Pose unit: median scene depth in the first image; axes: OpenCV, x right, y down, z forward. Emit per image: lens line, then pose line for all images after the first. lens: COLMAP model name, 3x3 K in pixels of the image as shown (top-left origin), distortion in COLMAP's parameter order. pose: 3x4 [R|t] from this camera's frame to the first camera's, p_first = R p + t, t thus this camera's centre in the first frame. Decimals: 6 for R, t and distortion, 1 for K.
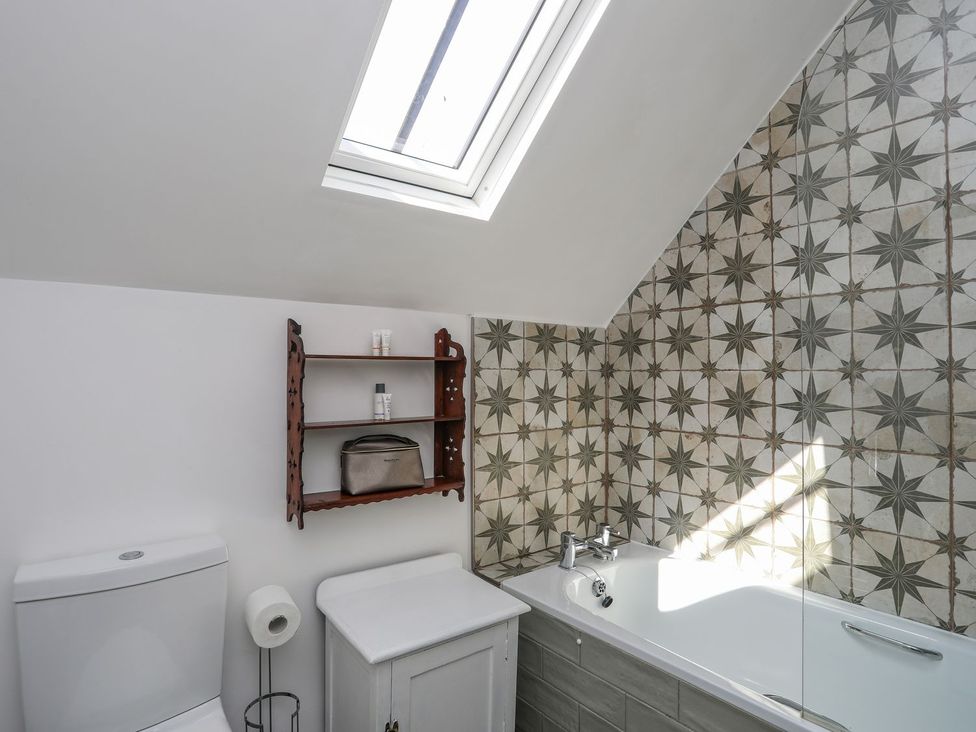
lens RADIAL K [[578.5, 0, 488.2], [0, 578.5, 362.7], [0, 0, 1]] dist [-0.000183, -0.000050]
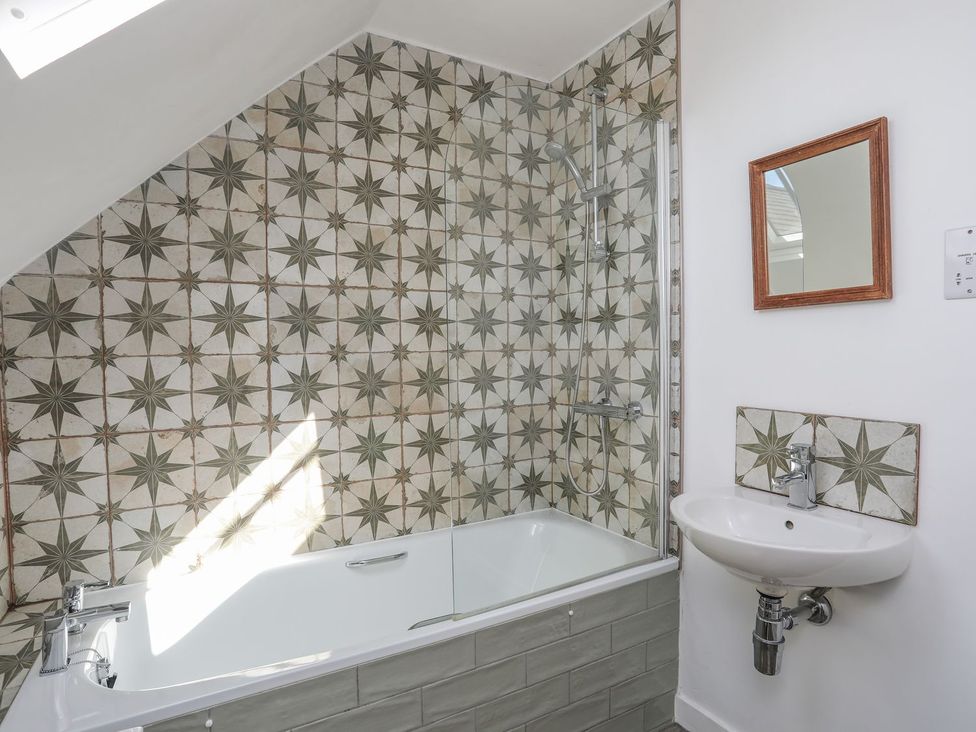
lens RADIAL K [[537.3, 0, 488.8], [0, 537.3, 372.8], [0, 0, 1]] dist [-0.028775, 0.003193]
pose [[0.161402, -0.040187, 0.986070, -0.361734], [-0.000195, 0.999169, 0.040753, 0.007554], [-0.986889, -0.006770, 0.161260, 0.462164]]
